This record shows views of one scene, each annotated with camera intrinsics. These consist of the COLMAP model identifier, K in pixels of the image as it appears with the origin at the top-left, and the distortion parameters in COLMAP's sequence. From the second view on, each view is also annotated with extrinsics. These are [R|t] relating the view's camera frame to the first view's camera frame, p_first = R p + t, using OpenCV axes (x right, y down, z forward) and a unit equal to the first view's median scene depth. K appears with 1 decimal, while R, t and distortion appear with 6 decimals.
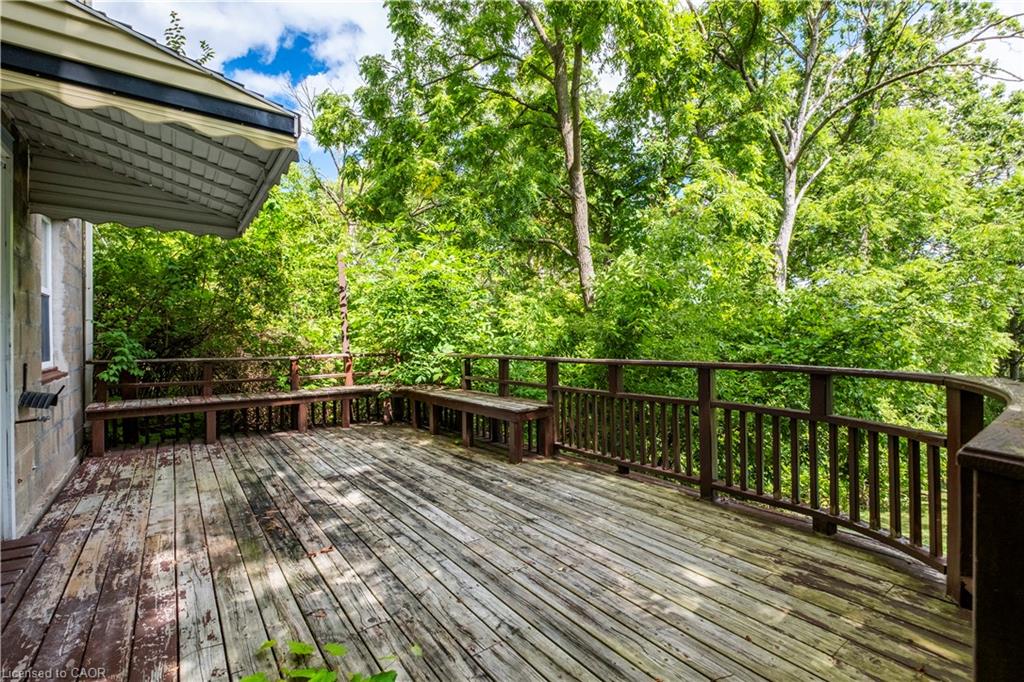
lens RADIAL K [[456.9, 0, 512.0], [0, 456.9, 341.0], [0, 0, 1]] dist [-0.000742, -0.012550]
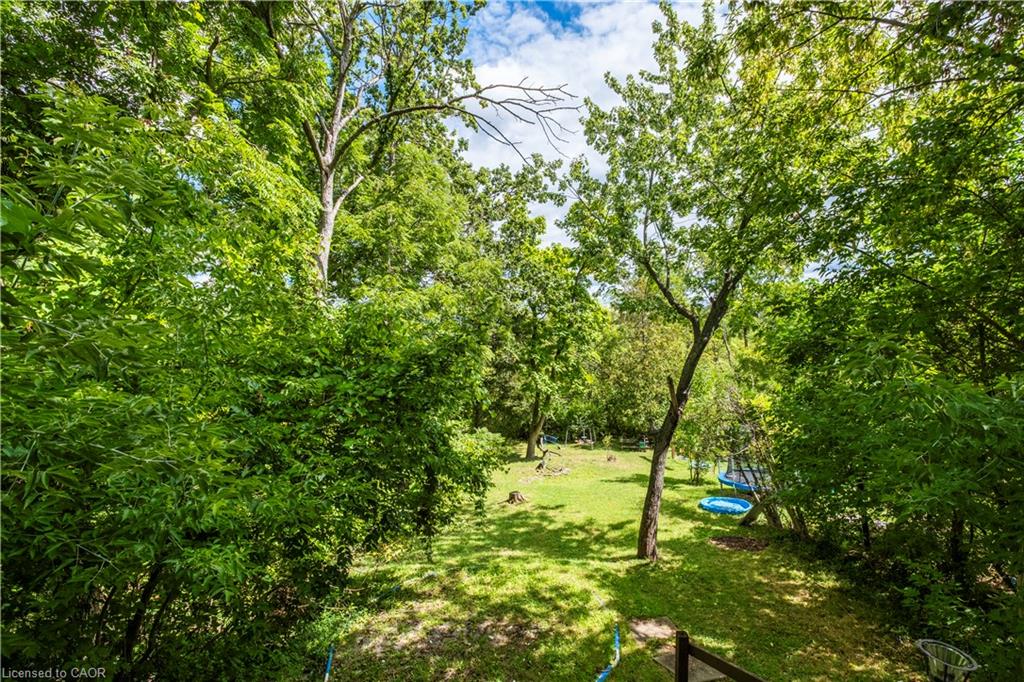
lens RADIAL K [[460.9, 0, 512.0], [0, 460.9, 341.0], [0, 0, 1]] dist [-0.001657, -0.000029]
pose [[0.592083, -0.015860, 0.805721, 0.084651], [0.050839, 0.998550, -0.017703, -0.007755], [-0.804272, 0.051443, 0.592031, 0.177647]]
